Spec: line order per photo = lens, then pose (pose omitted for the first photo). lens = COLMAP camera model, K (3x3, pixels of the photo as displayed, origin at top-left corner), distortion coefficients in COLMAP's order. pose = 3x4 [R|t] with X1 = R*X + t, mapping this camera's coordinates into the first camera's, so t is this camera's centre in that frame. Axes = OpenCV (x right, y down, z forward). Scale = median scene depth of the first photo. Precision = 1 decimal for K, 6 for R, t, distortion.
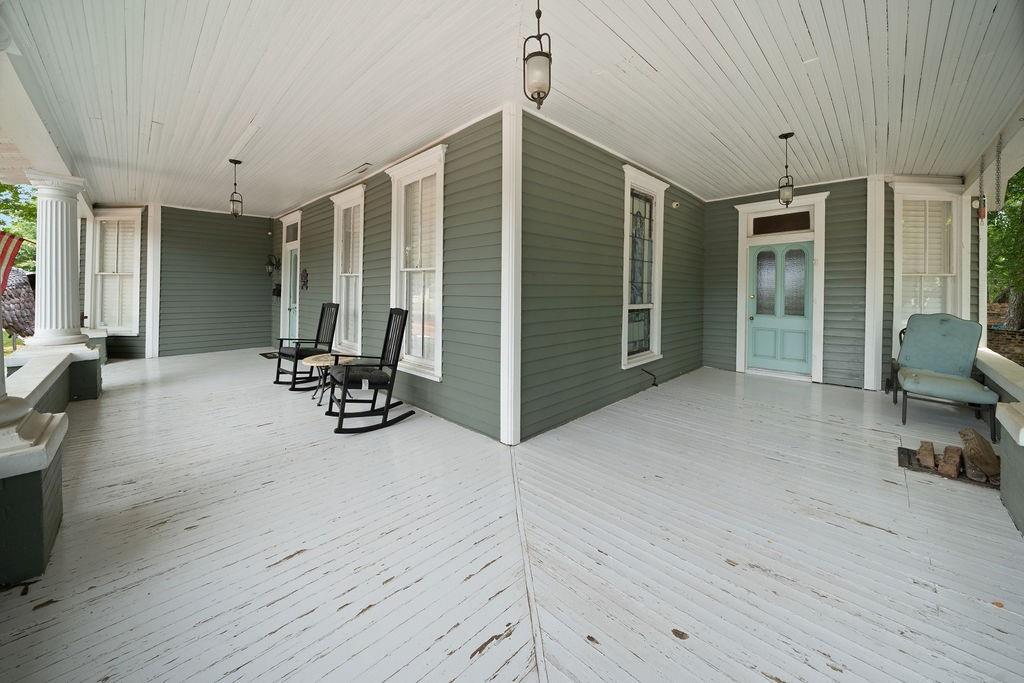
lens RADIAL K [[373.8, 0, 512.2], [0, 373.8, 293.7], [0, 0, 1]] dist [-0.002465, -0.000424]
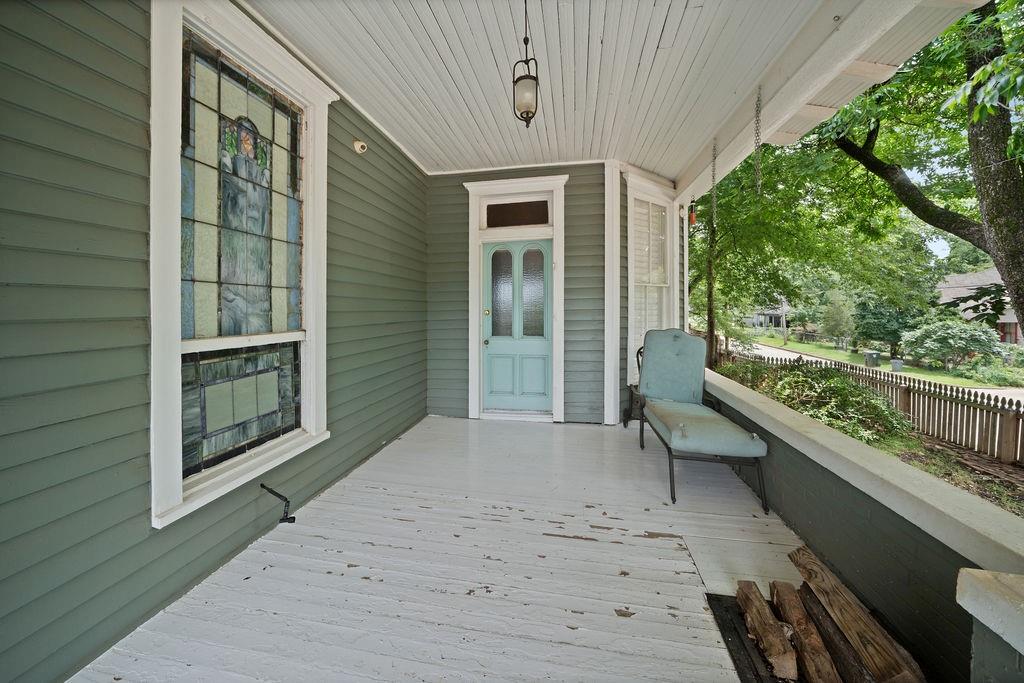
lens RADIAL K [[373.8, 0, 508.3], [0, 373.8, 312.6], [0, 0, 1]] dist [-0.002465, -0.000424]
pose [[0.826859, -0.017891, 0.562125, 0.312145], [0.012959, 0.999835, 0.012760, 0.000406], [-0.562260, -0.003266, 0.826954, 0.435659]]
